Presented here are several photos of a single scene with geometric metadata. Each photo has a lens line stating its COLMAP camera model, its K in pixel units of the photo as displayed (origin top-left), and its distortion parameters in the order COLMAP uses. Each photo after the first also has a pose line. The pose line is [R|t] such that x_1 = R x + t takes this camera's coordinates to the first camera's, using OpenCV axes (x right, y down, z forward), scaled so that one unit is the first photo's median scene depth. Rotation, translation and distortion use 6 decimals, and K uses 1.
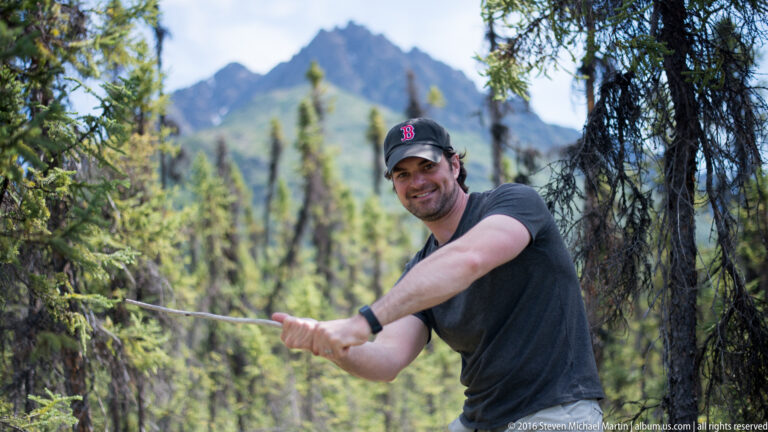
lens RADIAL K [[1145.6, 0, 386.2], [0, 1145.6, 215.4], [0, 0, 1]] dist [-0.045390, 0.000000]
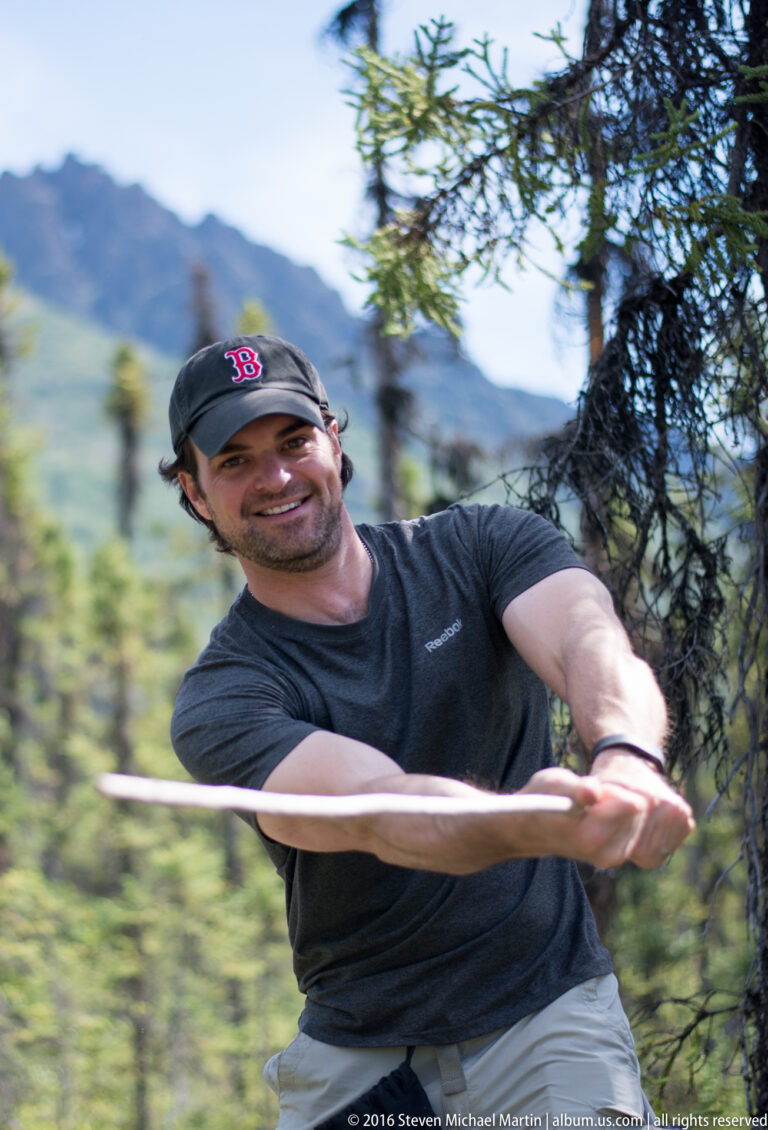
lens RADIAL K [[1671.8, 0, 388.1], [0, 1671.8, 563.6], [0, 0, 1]] dist [0.059896, 0.000000]
pose [[0.993610, 0.012906, 0.112129, 0.022713], [-0.012170, 0.999900, -0.007243, -0.004215], [-0.112211, 0.005832, 0.993667, 0.341677]]
